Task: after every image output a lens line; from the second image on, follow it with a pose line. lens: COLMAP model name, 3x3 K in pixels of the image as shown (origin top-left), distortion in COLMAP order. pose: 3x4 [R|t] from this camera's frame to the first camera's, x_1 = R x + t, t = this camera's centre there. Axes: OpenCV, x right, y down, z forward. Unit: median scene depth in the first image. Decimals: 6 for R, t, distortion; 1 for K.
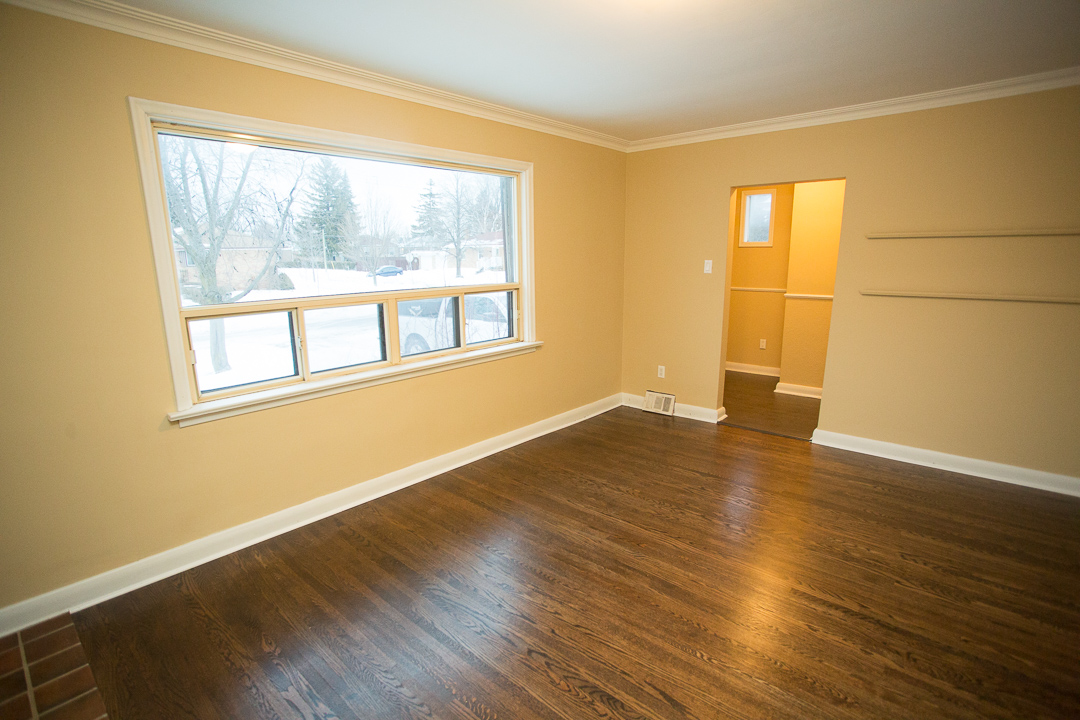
lens RADIAL K [[523.1, 0, 532.6], [0, 523.1, 368.1], [0, 0, 1]] dist [-0.080548, 0.046252]
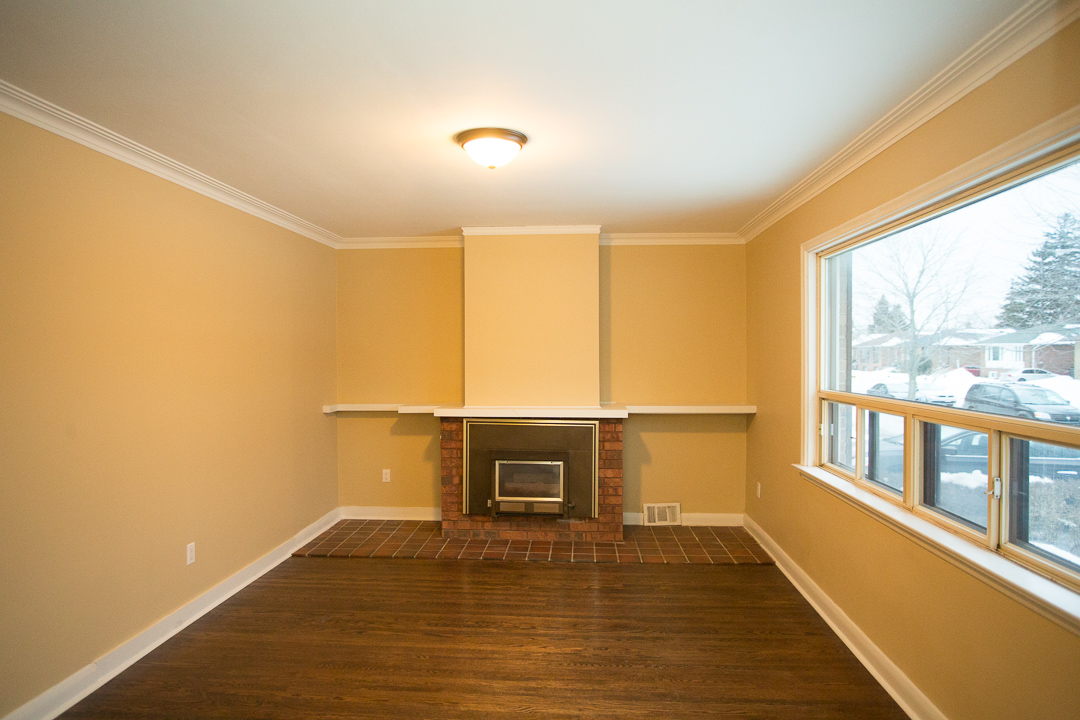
lens RADIAL K [[684.8, 0, 540.0], [0, 684.8, 360.0], [0, 0, 1]] dist [-0.002065, -0.000427]
pose [[-0.785644, 0.022084, -0.618284, 0.717545], [-0.118743, 0.975401, 0.185724, -0.329634], [0.607176, 0.219330, -0.763696, 1.447158]]
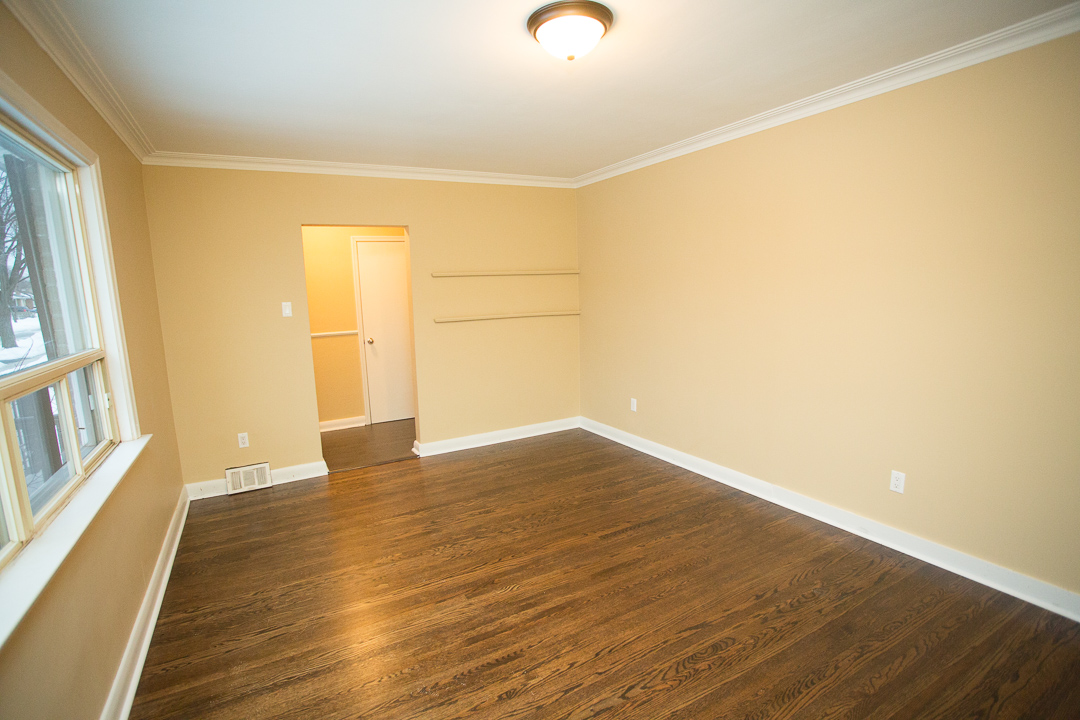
lens RADIAL K [[523.1, 0, 532.6], [0, 523.1, 368.1], [0, 0, 1]] dist [-0.080548, 0.046252]
pose [[0.328530, -0.144652, 0.933351, -0.537217], [0.226887, 0.971353, 0.070680, -0.090280], [-0.916837, 0.188545, 0.351939, 0.446780]]
